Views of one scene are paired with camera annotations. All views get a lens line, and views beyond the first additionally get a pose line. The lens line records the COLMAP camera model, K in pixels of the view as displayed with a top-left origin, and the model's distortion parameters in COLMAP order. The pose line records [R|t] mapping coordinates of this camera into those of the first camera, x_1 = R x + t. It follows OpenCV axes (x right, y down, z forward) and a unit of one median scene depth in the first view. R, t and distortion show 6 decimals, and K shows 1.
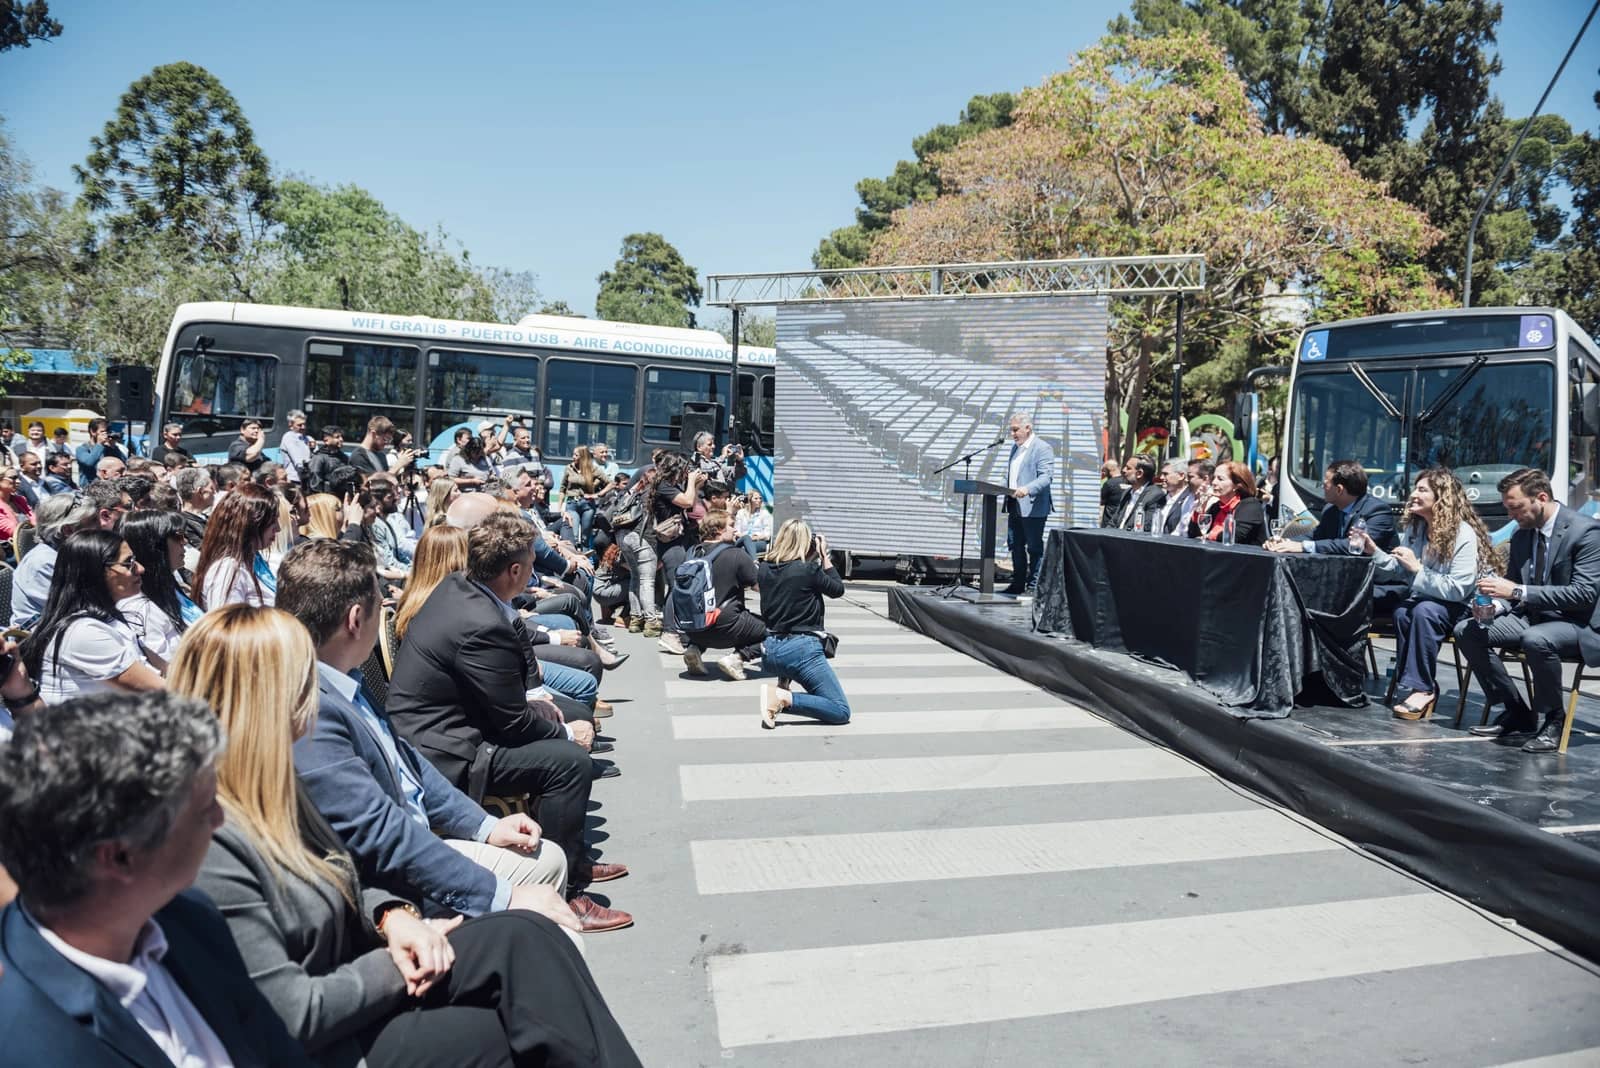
lens RADIAL K [[1106.4, 0, 775.0], [0, 1106.4, 538.4], [0, 0, 1]] dist [-0.044298, 0.001539]
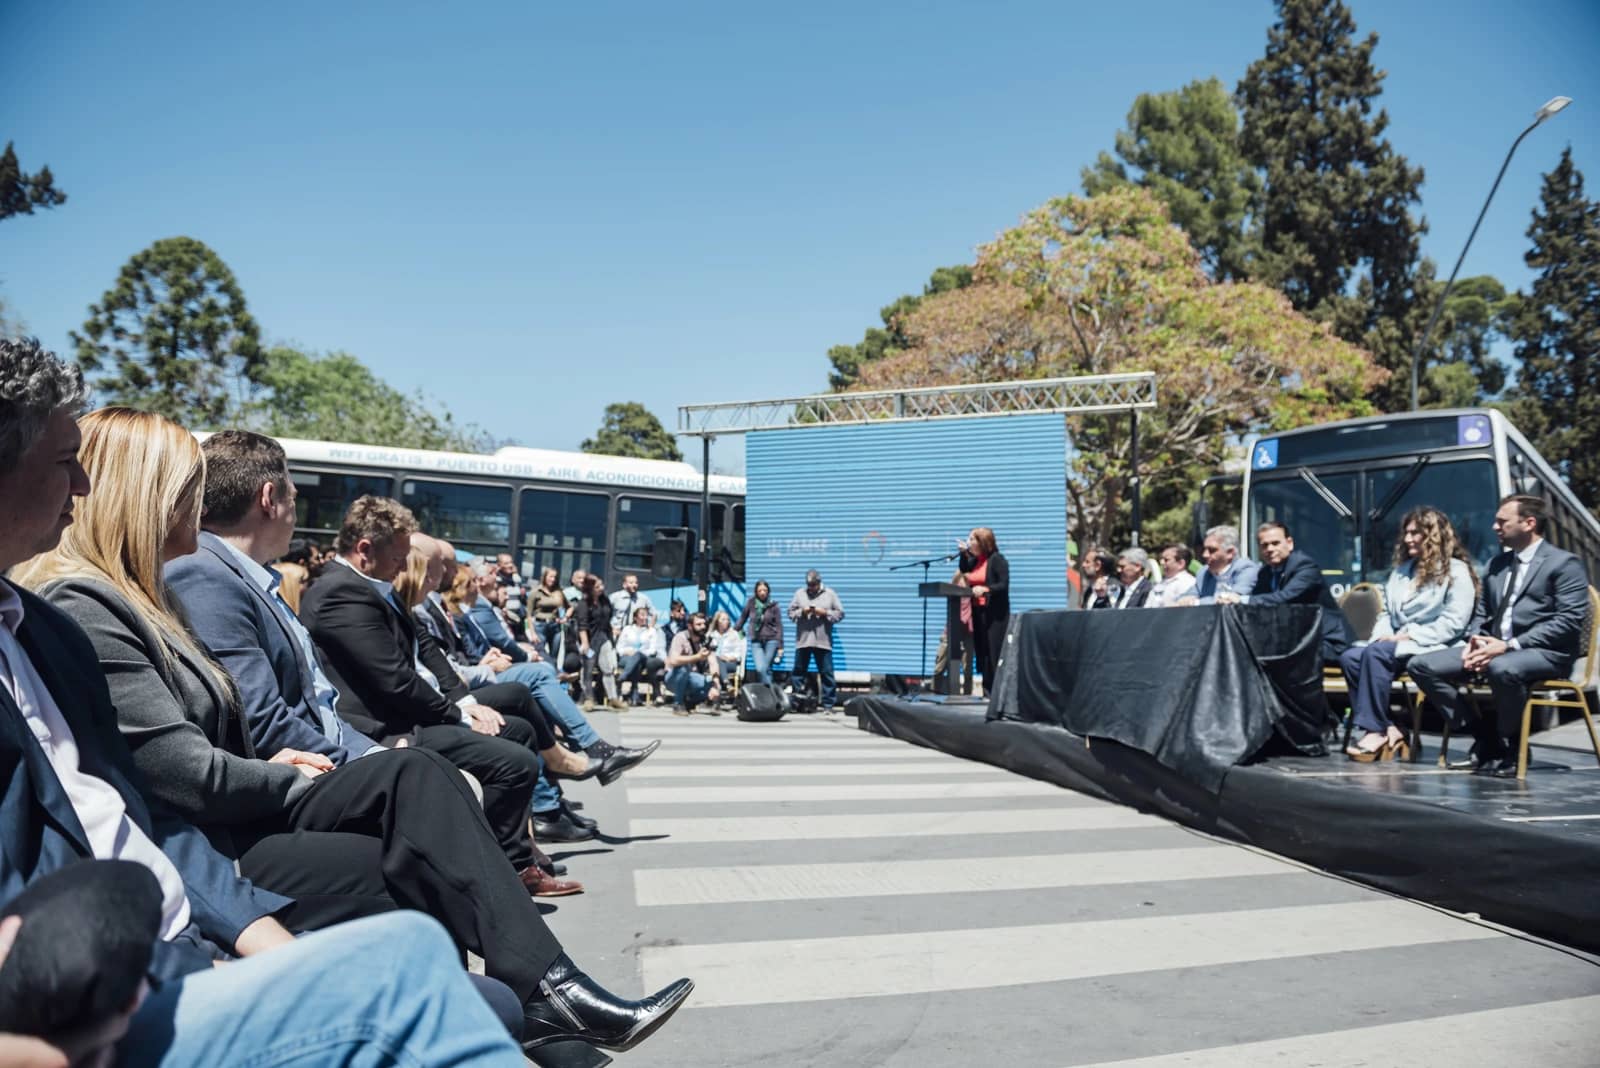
lens RADIAL K [[1106.4, 0, 777.3], [0, 1106.4, 535.5], [0, 0, 1]] dist [-0.044298, 0.001539]
pose [[0.999779, -0.011005, 0.017887, 0.012154], [0.013727, 0.987019, -0.160018, 0.048707], [-0.015894, 0.160228, 0.986952, -0.001651]]
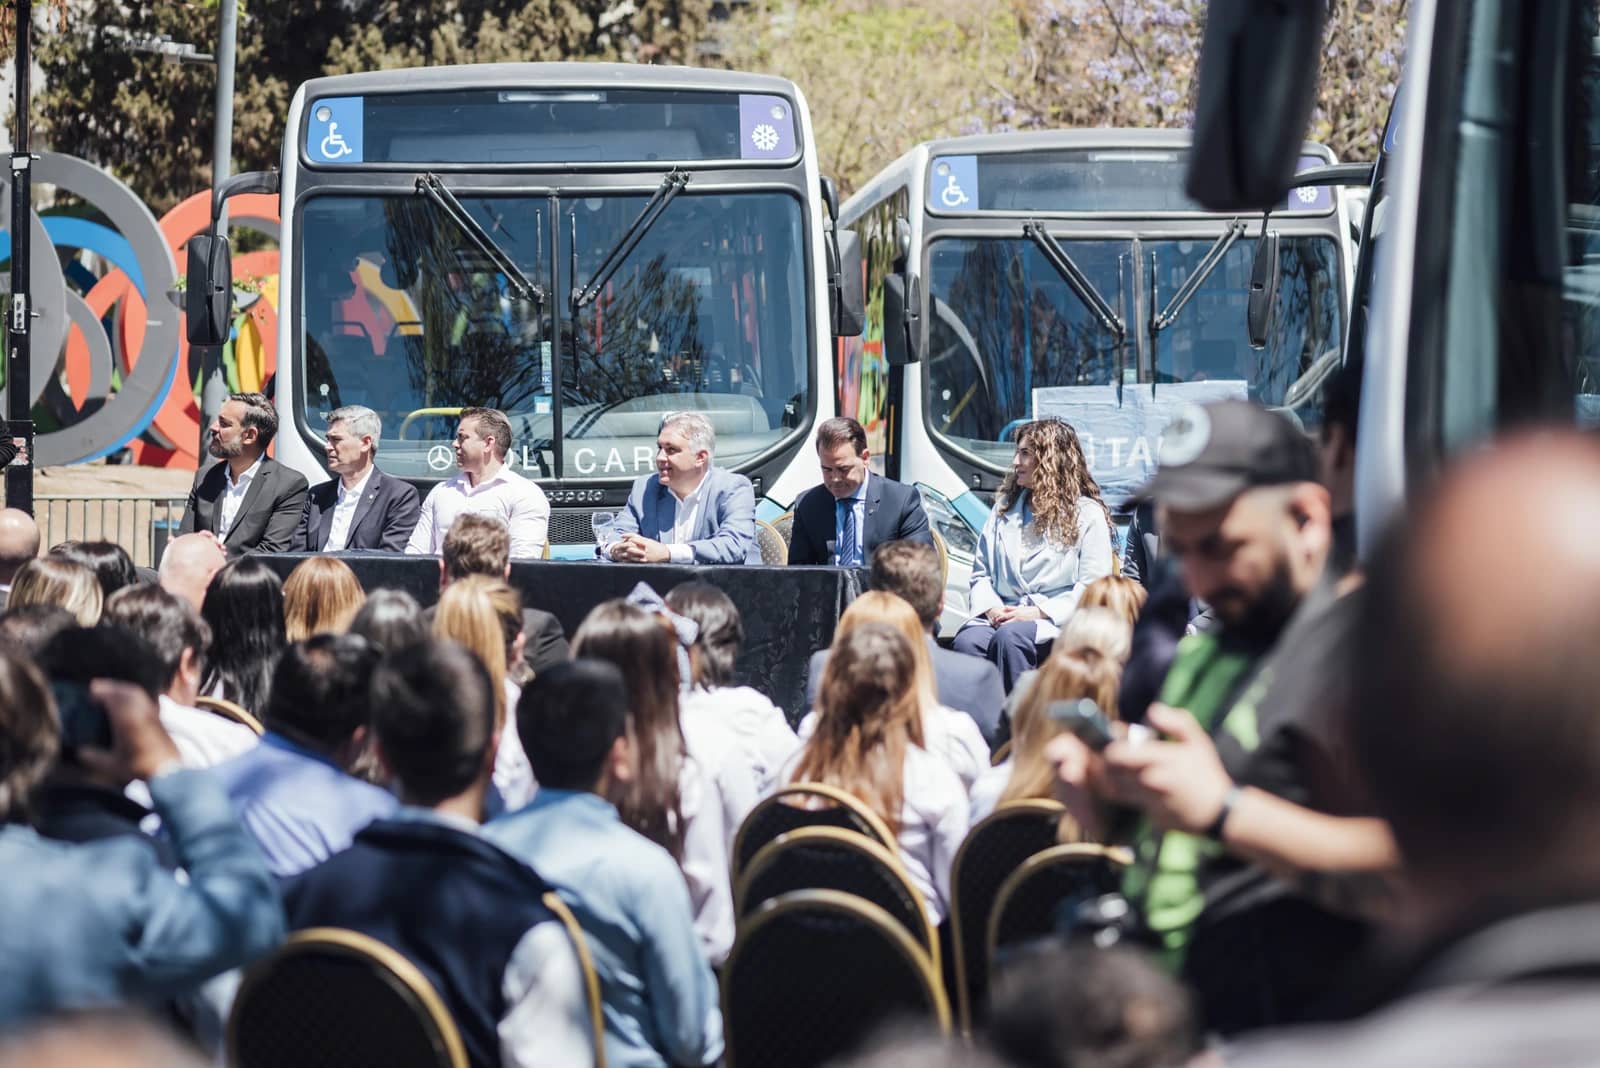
lens RADIAL K [[5862.1, 0, 802.2], [0, 5862.1, 525.9], [0, 0, 1]] dist [0.025644, 0.000000]
pose [[0.660231, -0.035580, 0.750219, -0.960172], [0.057934, 0.998314, -0.003638, 0.001209], [-0.748825, 0.045865, 0.661179, -0.572557]]
